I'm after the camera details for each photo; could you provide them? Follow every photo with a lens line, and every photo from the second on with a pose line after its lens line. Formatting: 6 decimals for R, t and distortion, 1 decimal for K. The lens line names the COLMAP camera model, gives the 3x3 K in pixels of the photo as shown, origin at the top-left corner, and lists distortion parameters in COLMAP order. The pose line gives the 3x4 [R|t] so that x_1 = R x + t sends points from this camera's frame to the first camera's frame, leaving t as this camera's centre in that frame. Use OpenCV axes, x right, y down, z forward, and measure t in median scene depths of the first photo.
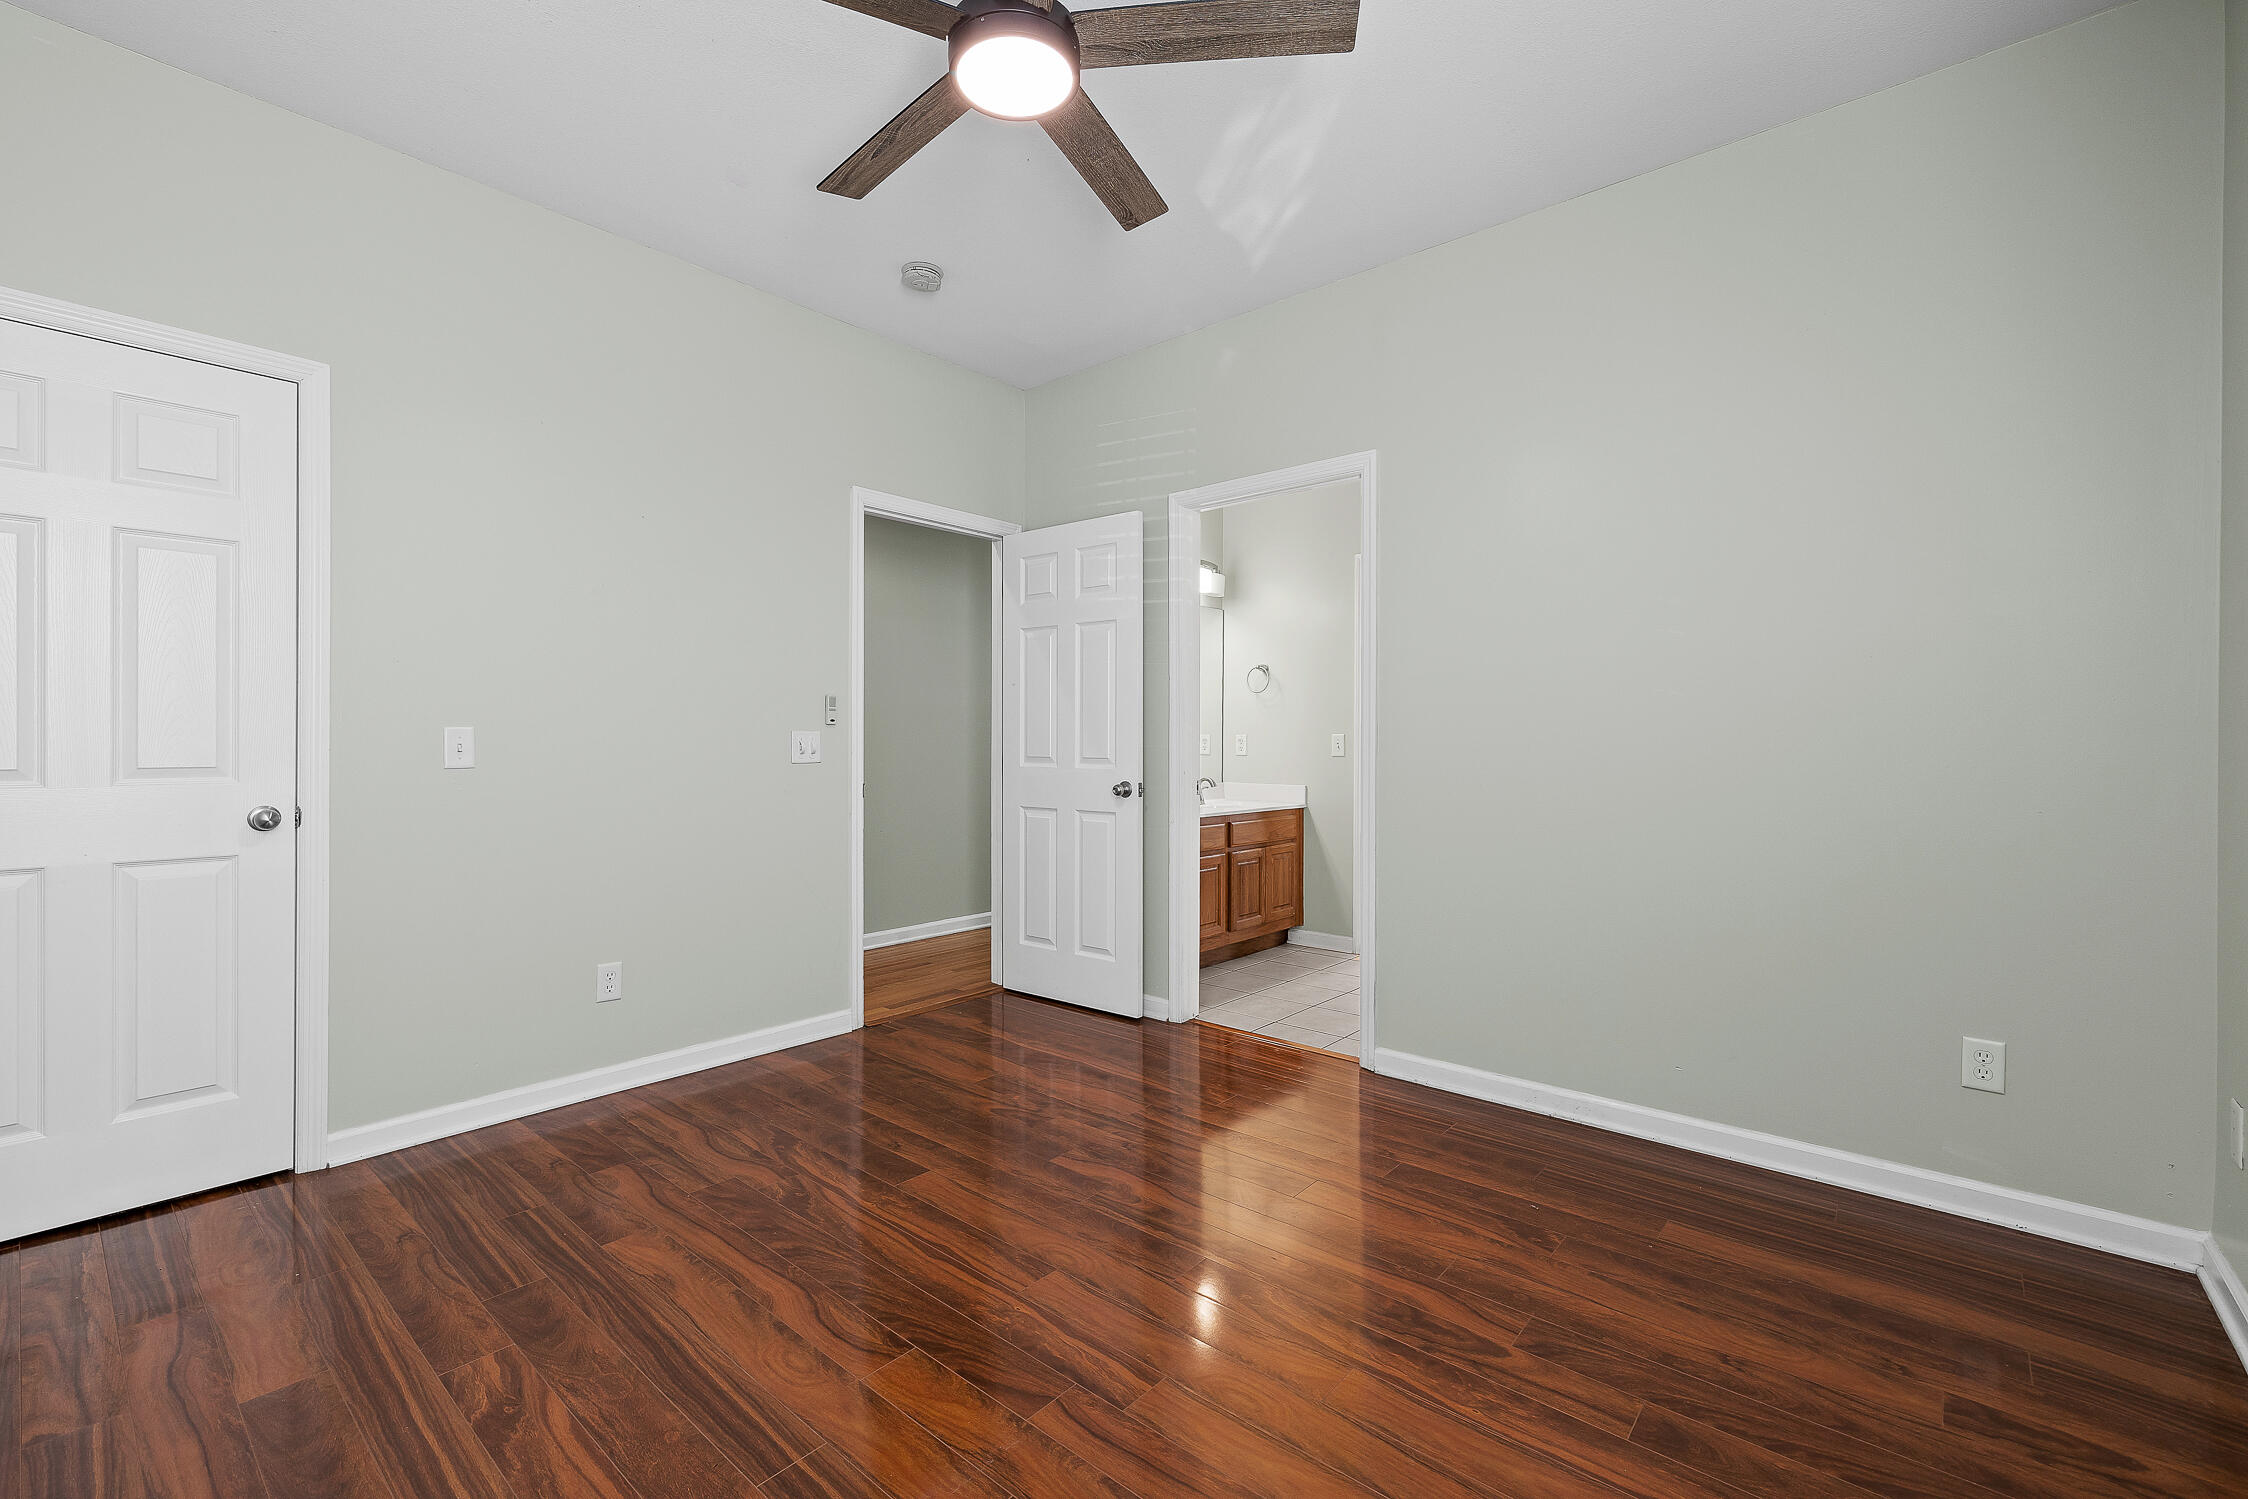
lens RADIAL K [[936.3, 0, 1118.2], [0, 936.3, 749.5], [0, 0, 1]] dist [-0.000306, -0.000037]
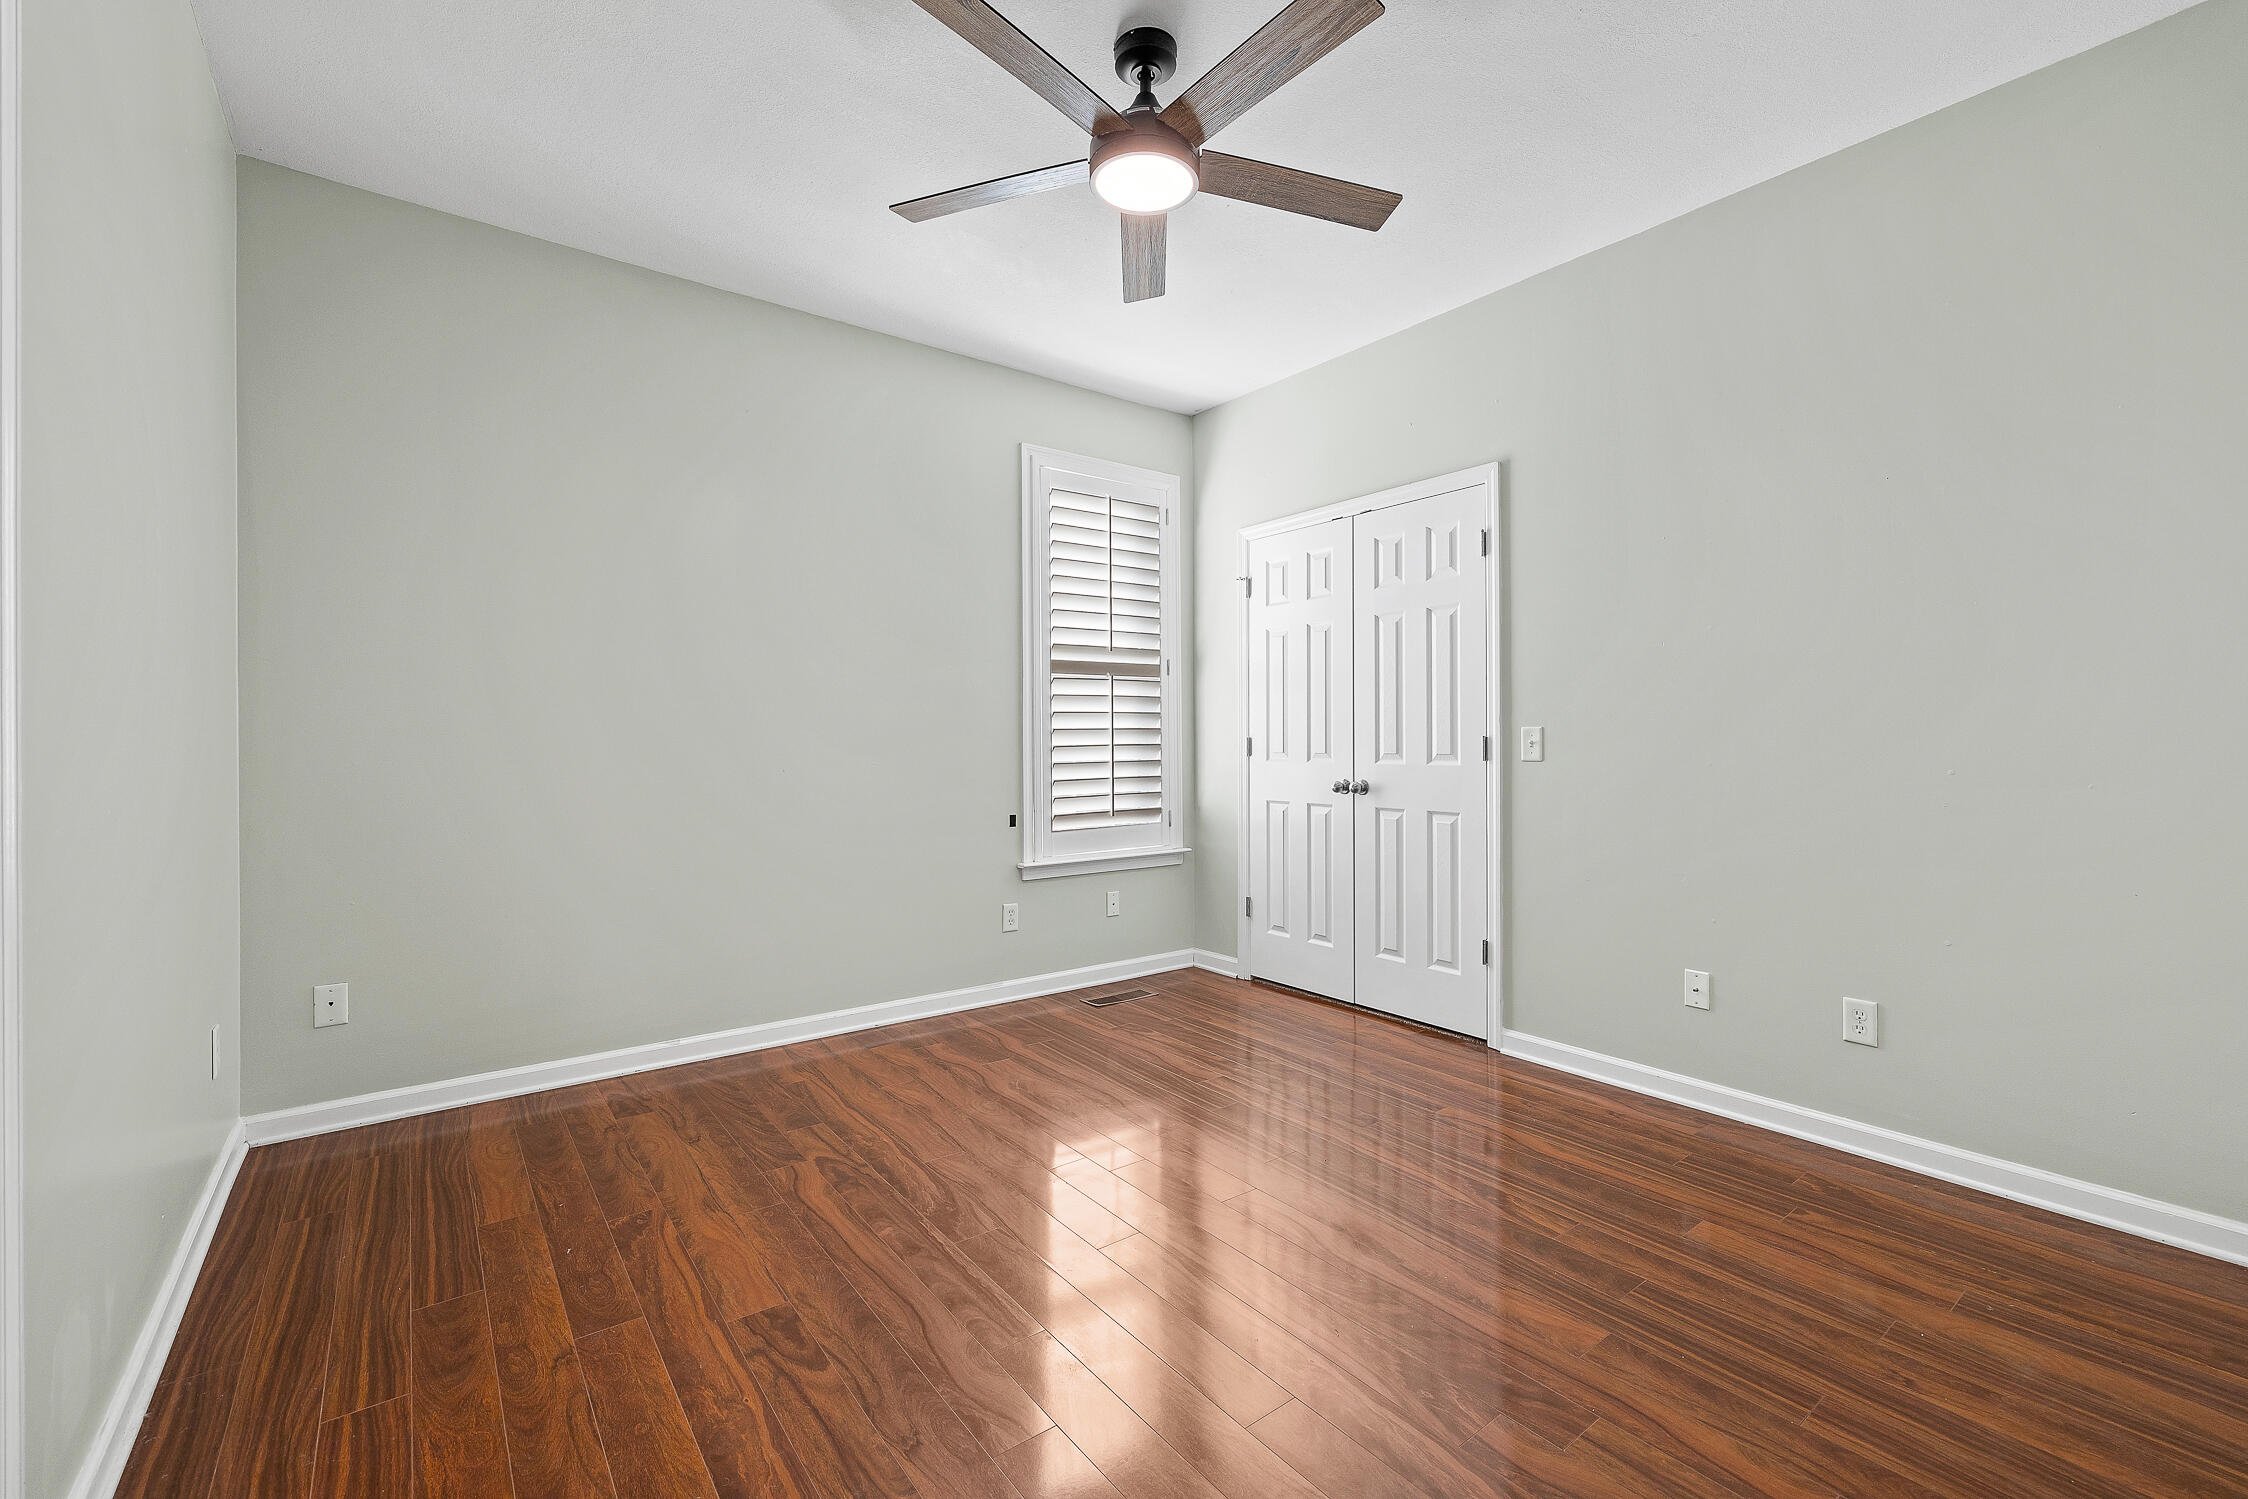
lens RADIAL K [[936.3, 0, 1127.8], [0, 936.3, 735.3], [0, 0, 1]] dist [-0.000306, -0.000037]
pose [[-0.979147, 0.001119, 0.203152, -0.330666], [0.002051, 0.999988, 0.004381, -0.020598], [-0.203144, 0.004706, -0.979137, 2.146742]]
